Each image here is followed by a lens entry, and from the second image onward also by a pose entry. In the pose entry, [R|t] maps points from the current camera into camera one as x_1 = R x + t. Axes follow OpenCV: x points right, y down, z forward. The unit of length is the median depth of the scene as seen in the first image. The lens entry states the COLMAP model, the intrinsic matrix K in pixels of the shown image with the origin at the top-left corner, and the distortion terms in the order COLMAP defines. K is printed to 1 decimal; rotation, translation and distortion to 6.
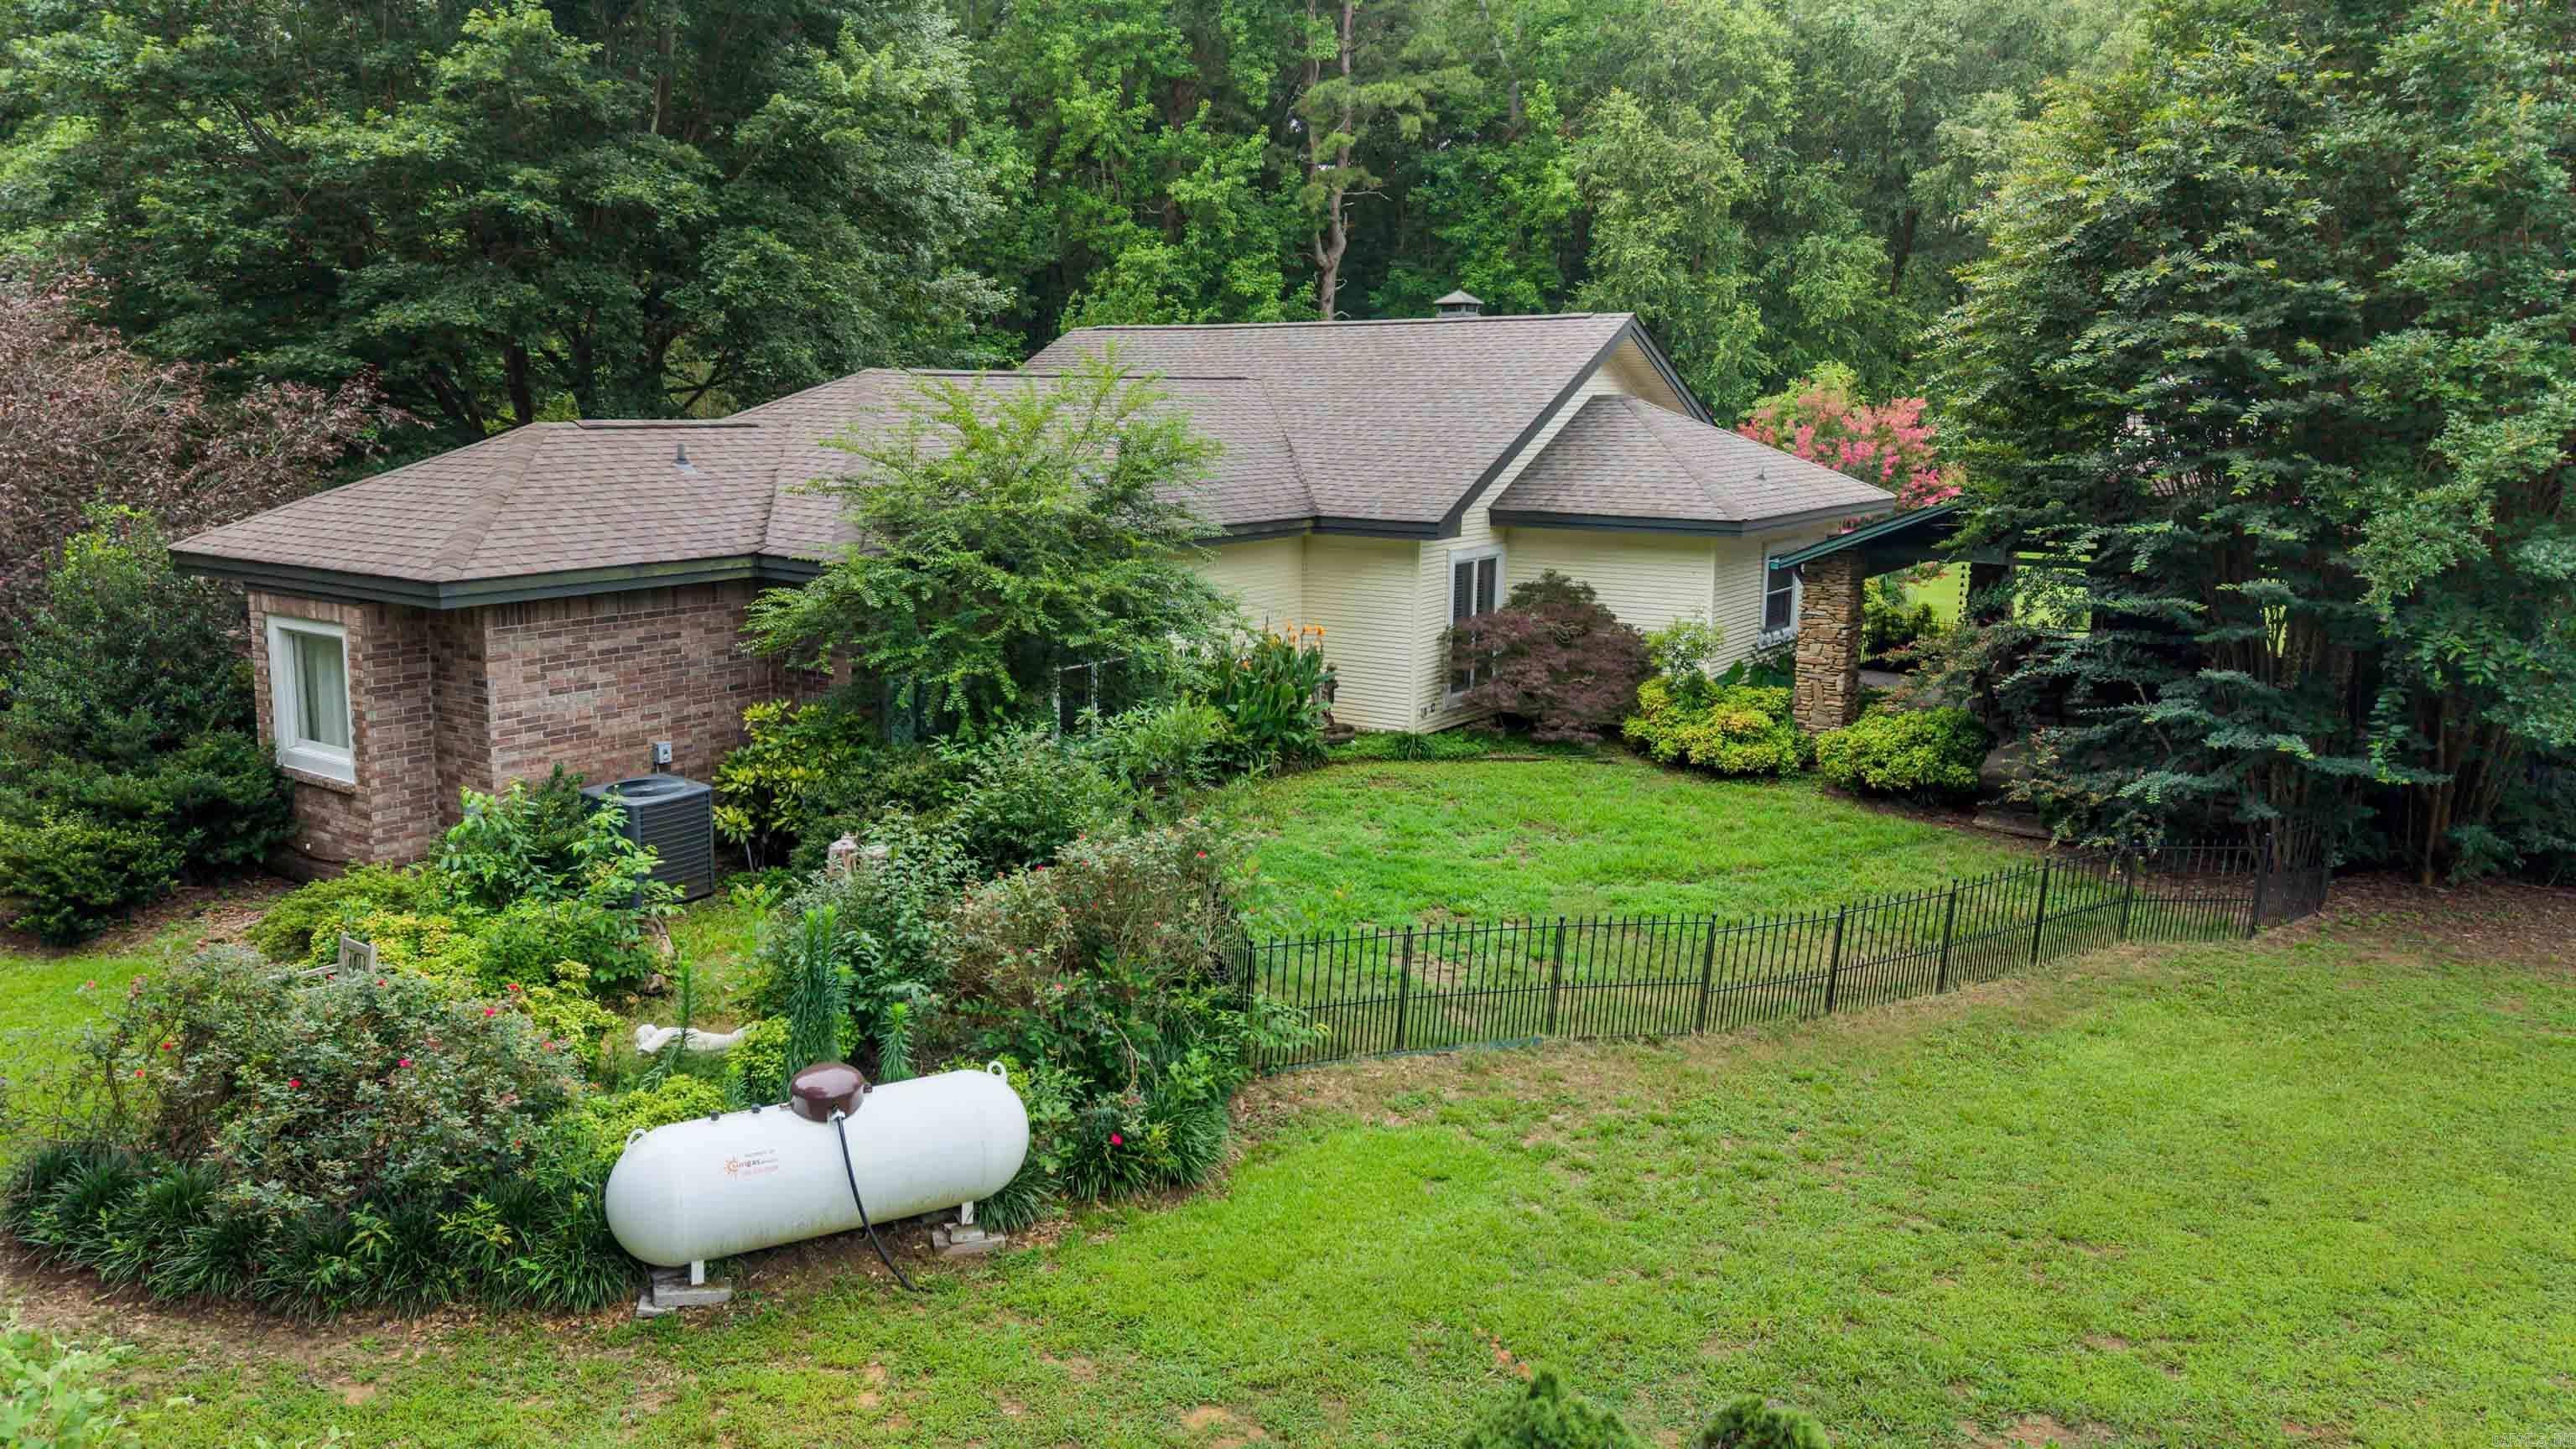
lens RADIAL K [[1821.5, 0, 1287.9], [0, 1821.5, 675.3], [0, 0, 1]] dist [0.028715, -0.006706]
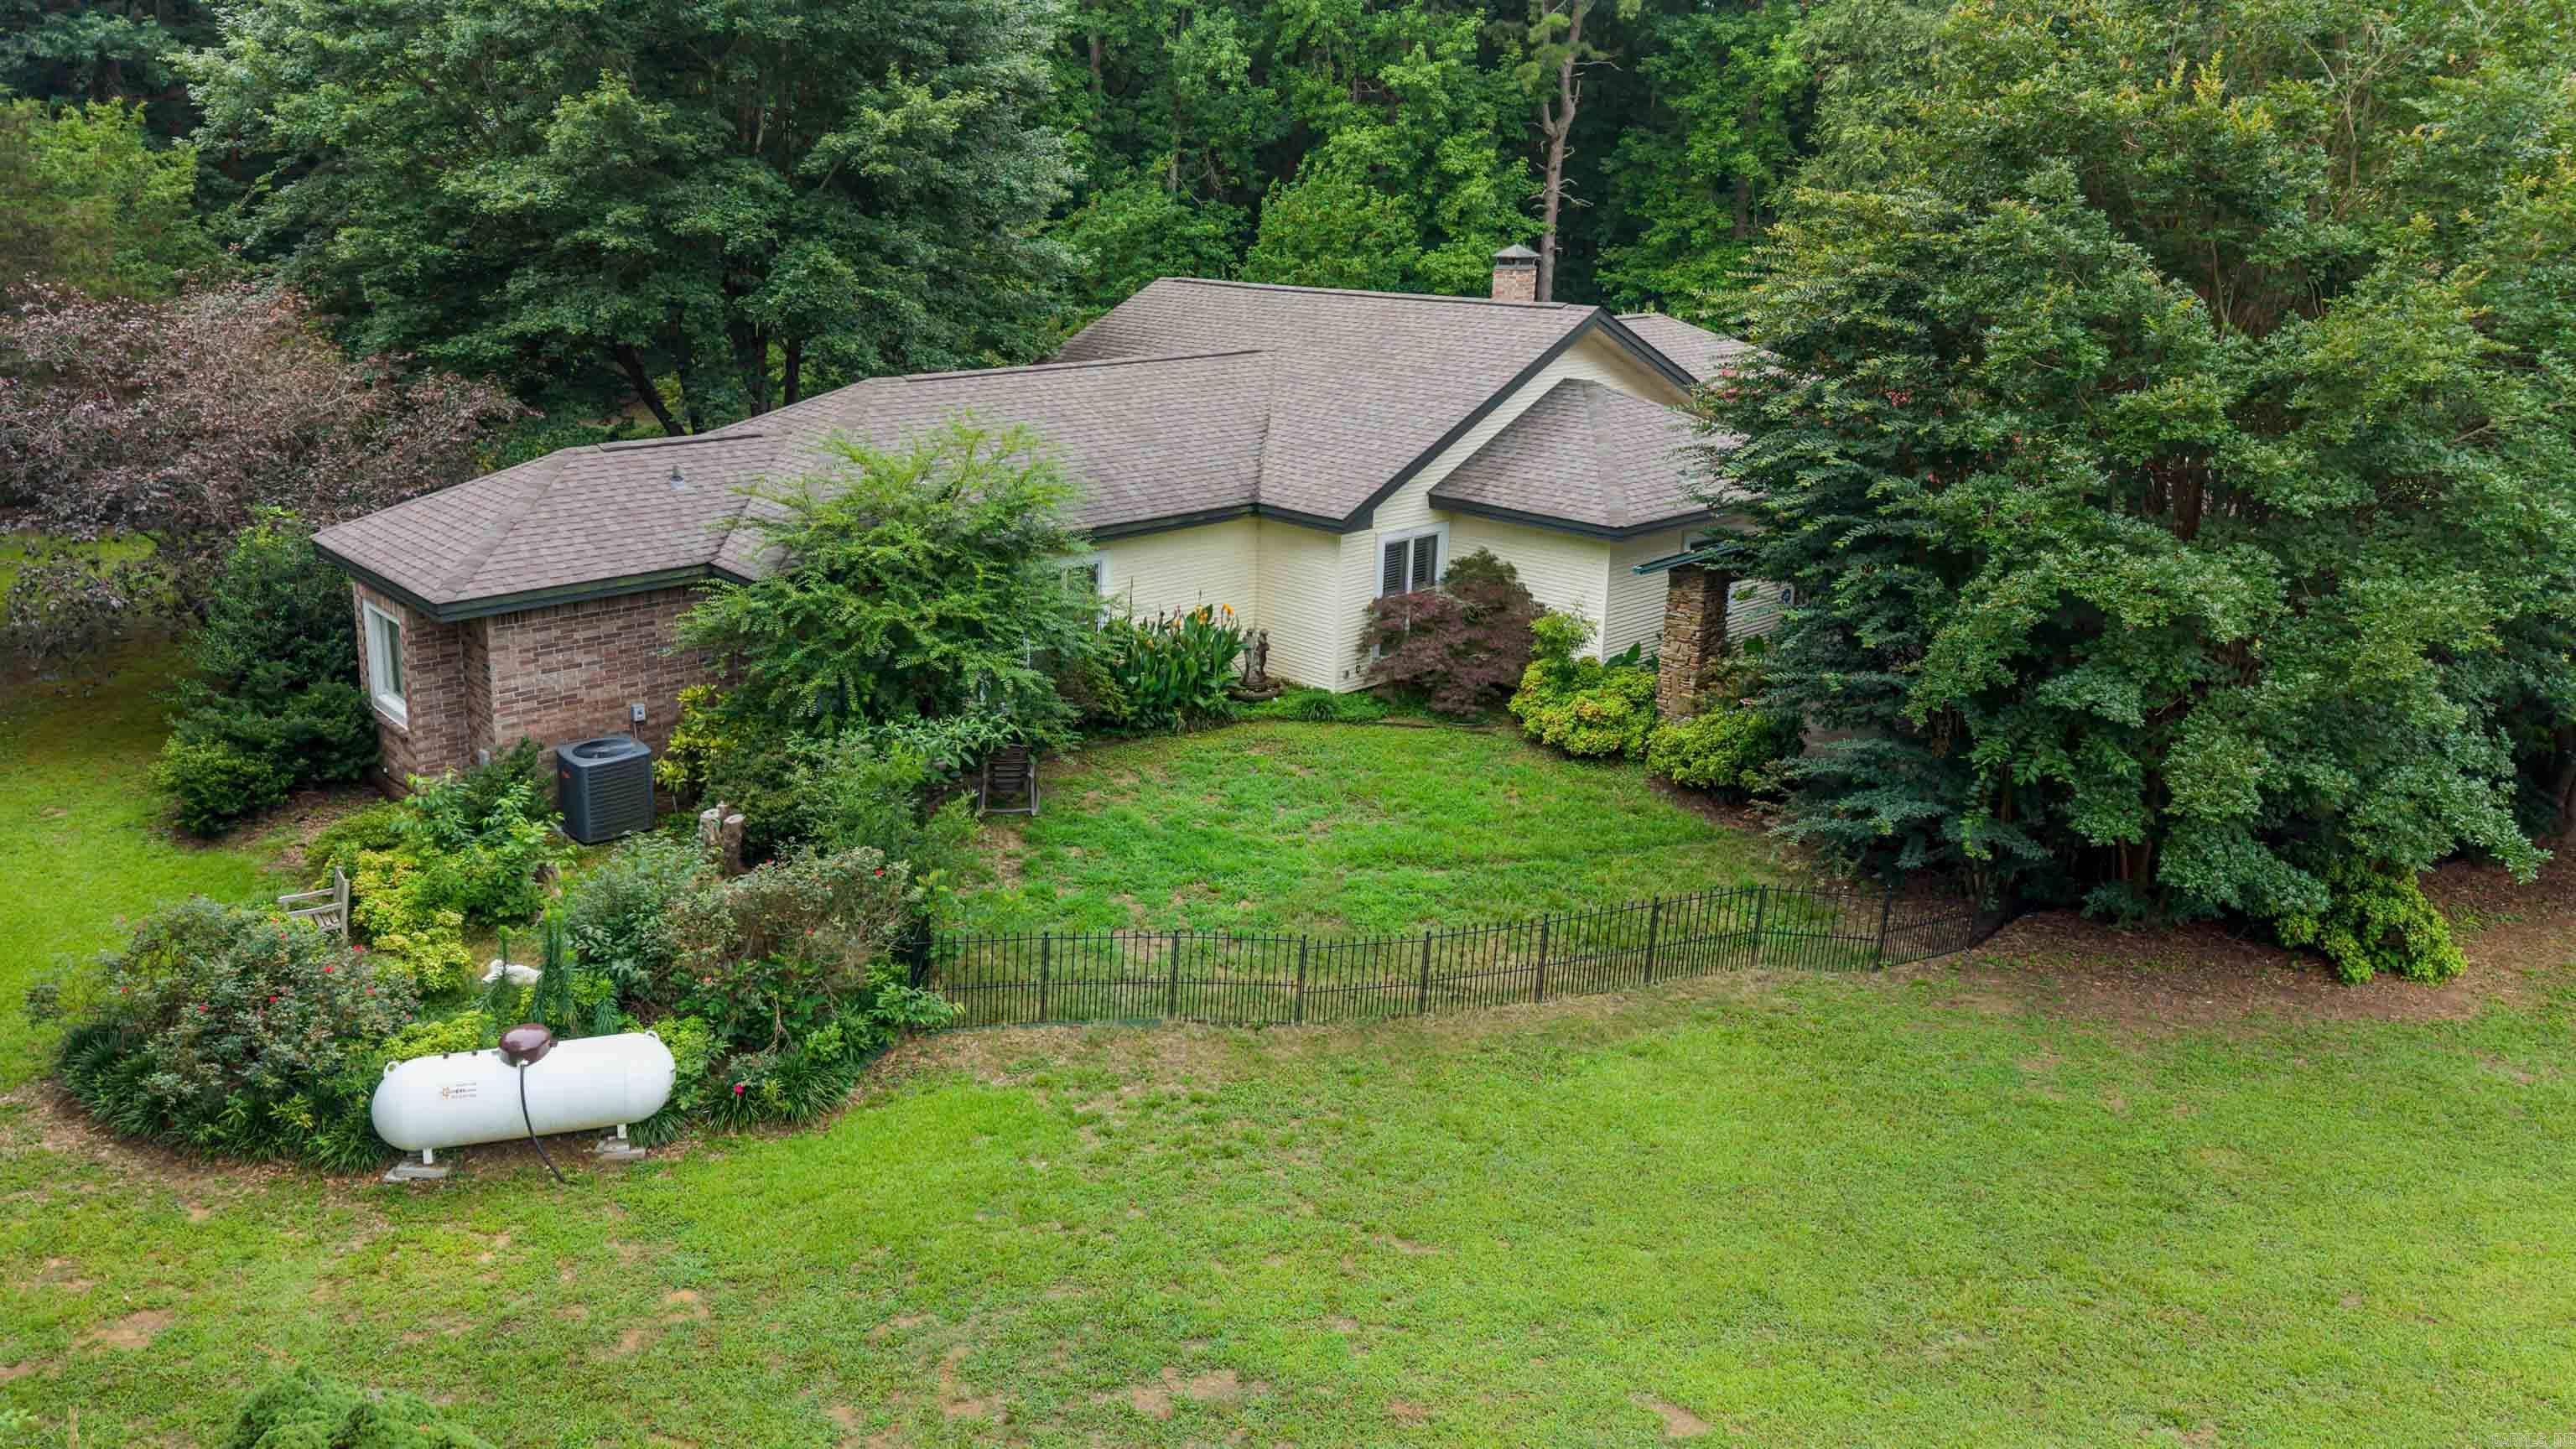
lens RADIAL K [[1808.5, 0, 1288.6], [0, 1808.5, 604.4], [0, 0, 1]] dist [0.030191, -0.003168]
pose [[0.979124, 0.059442, -0.194380, 0.293916], [-0.044085, 0.995624, 0.082400, -0.131493], [0.198428, -0.072110, 0.977459, -0.143185]]
